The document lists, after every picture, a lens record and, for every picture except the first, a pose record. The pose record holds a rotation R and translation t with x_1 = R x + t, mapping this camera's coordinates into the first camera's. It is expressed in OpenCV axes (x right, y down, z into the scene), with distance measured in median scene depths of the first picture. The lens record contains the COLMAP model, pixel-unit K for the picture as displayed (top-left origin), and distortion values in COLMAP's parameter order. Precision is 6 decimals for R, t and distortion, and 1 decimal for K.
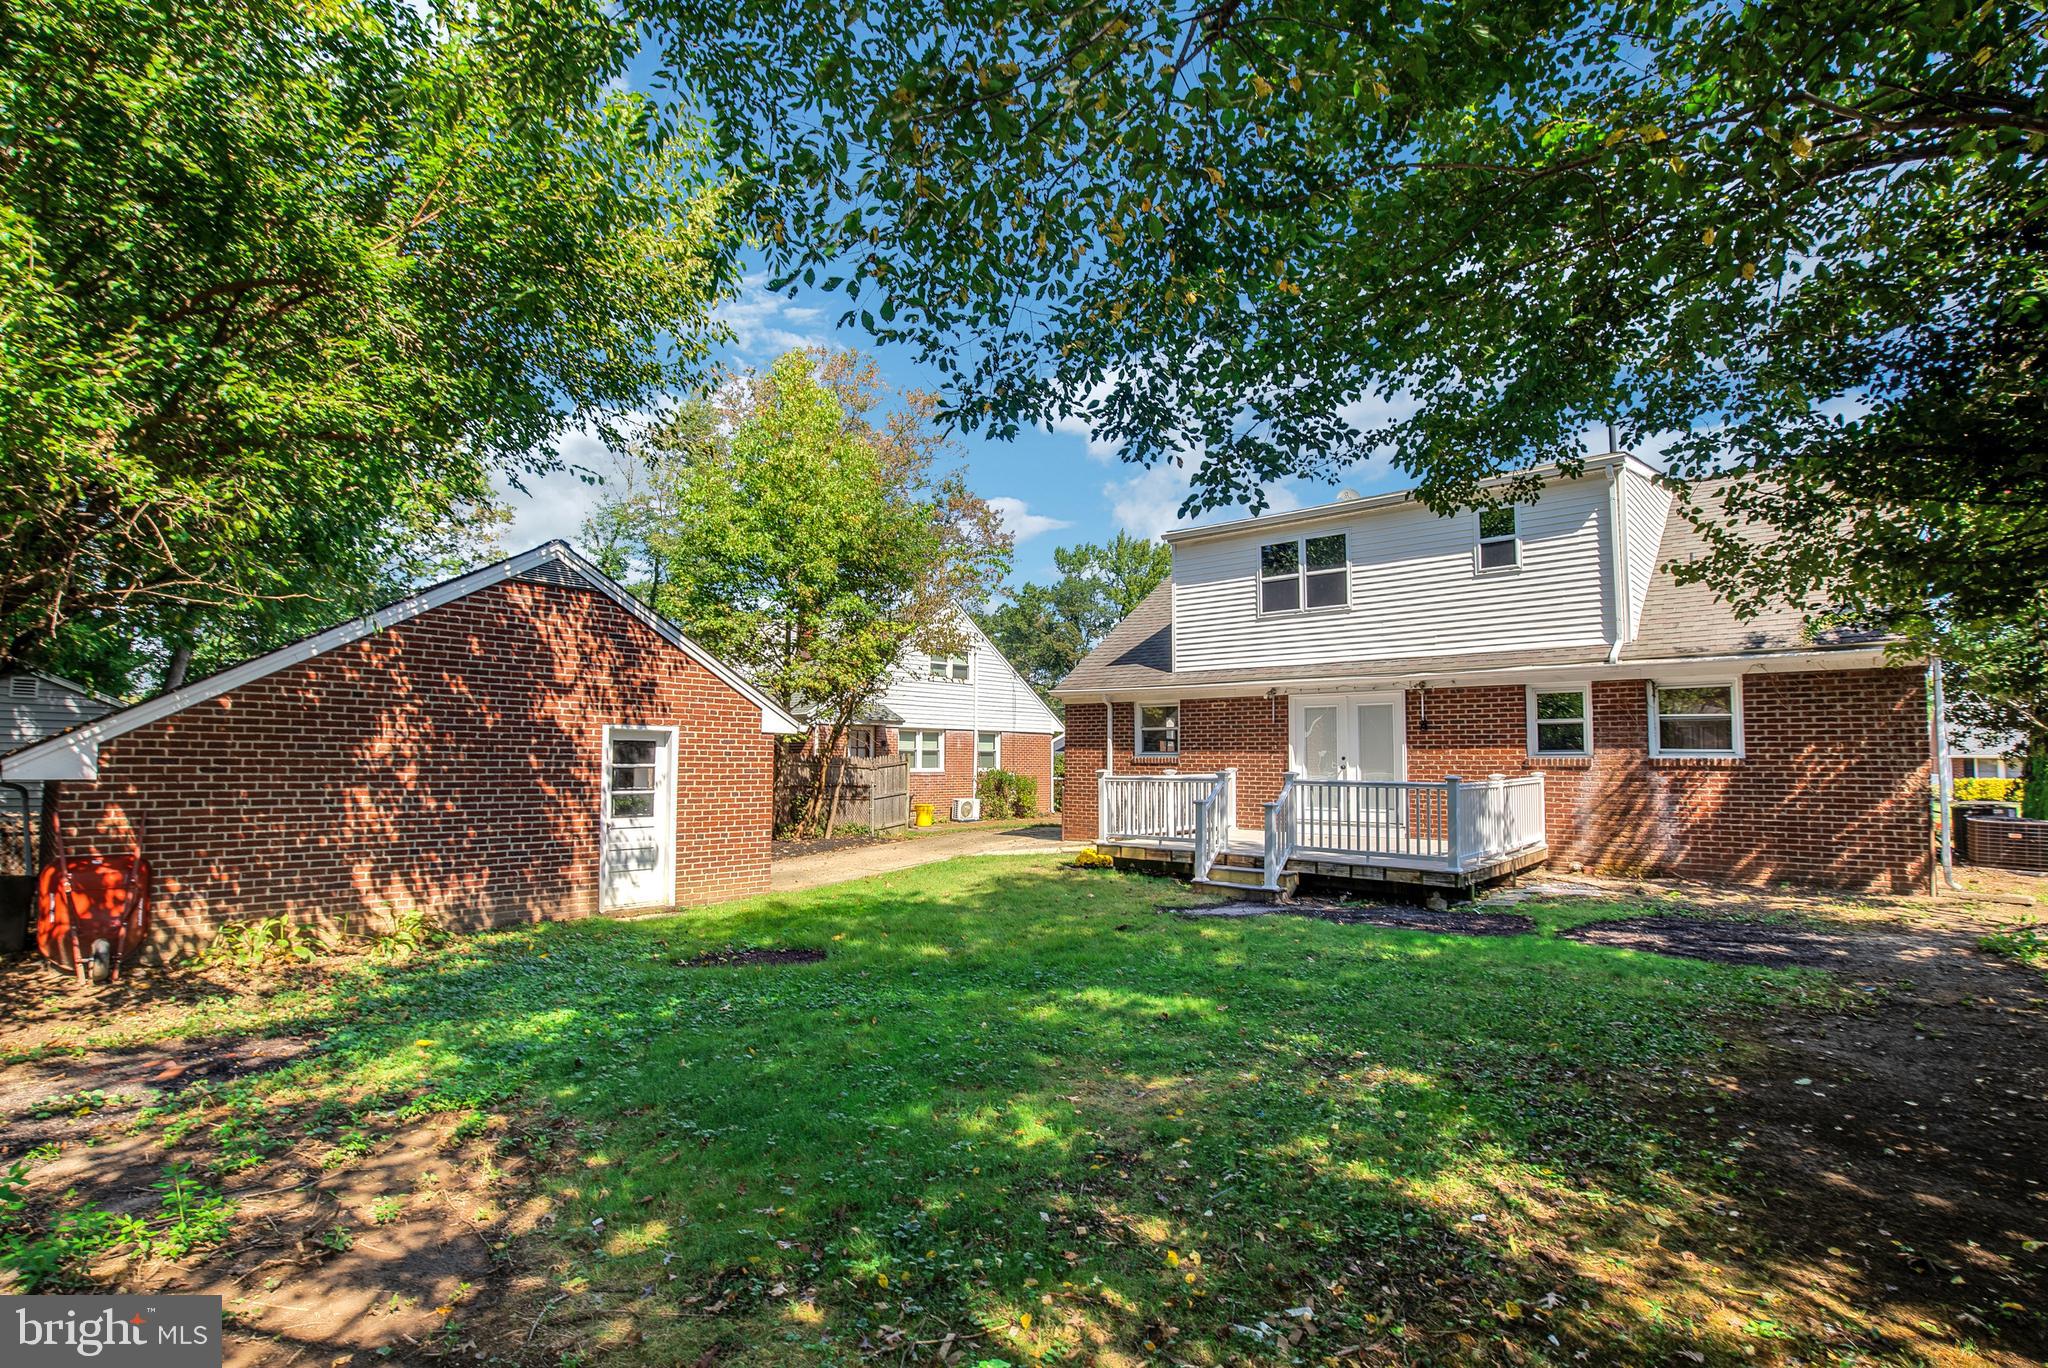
lens RADIAL K [[975.5, 0, 1024.0], [0, 975.5, 691.6], [0, 0, 1]] dist [-0.032506, 0.001843]
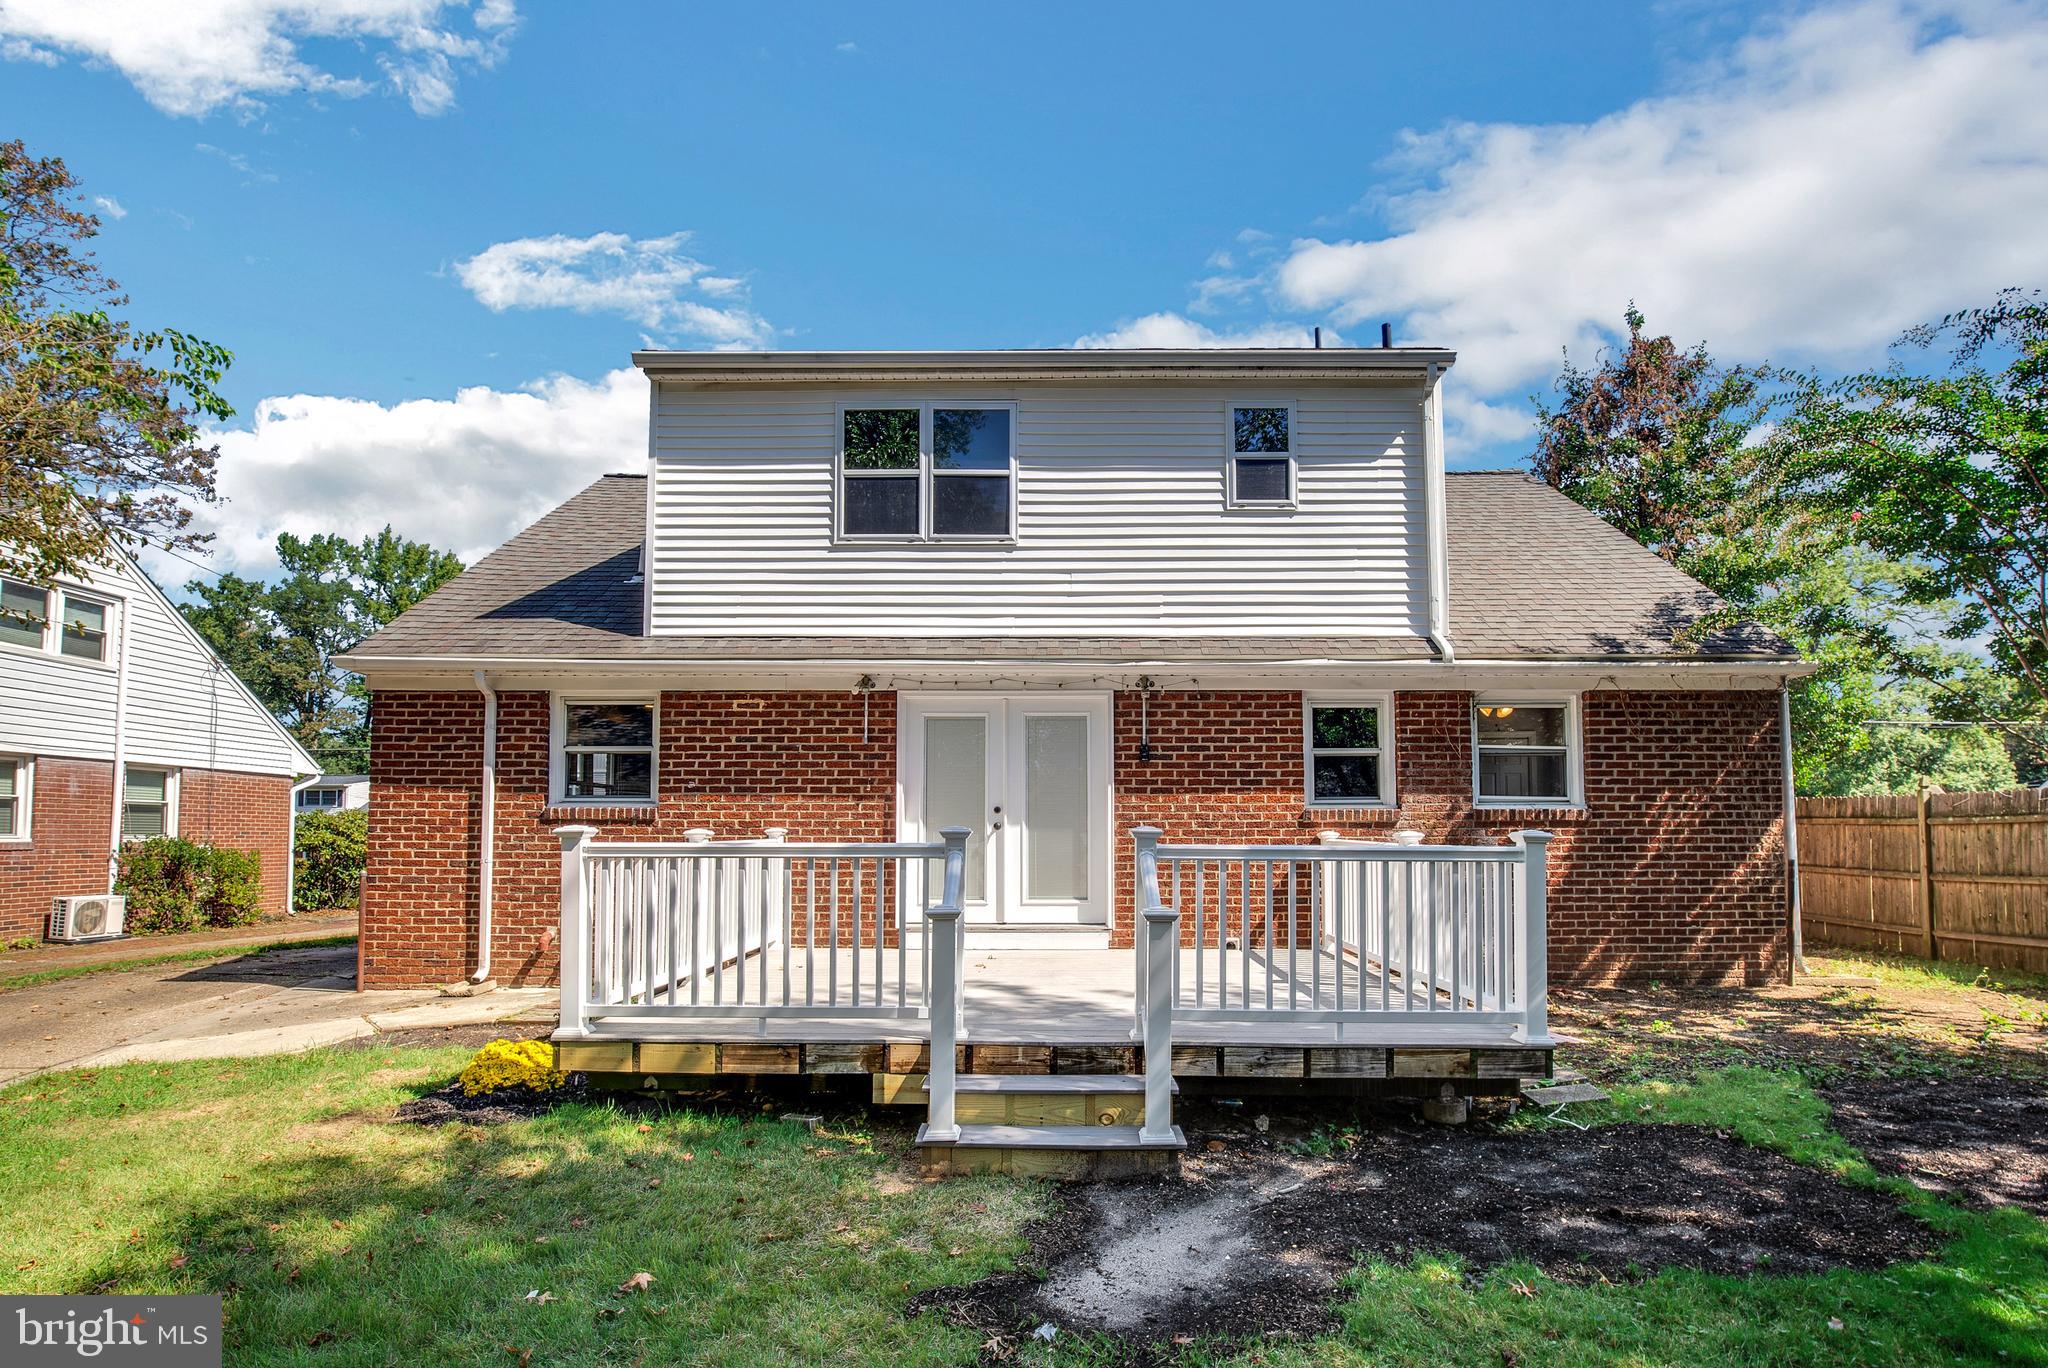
lens RADIAL K [[975.5, 0, 1026.8], [0, 975.5, 790.6], [0, 0, 1]] dist [-0.032506, 0.001843]
pose [[0.758145, 0.024021, 0.651644, -0.022612], [-0.042831, 0.998998, 0.013006, 0.052412], [-0.650678, -0.037771, 0.758413, 0.593613]]
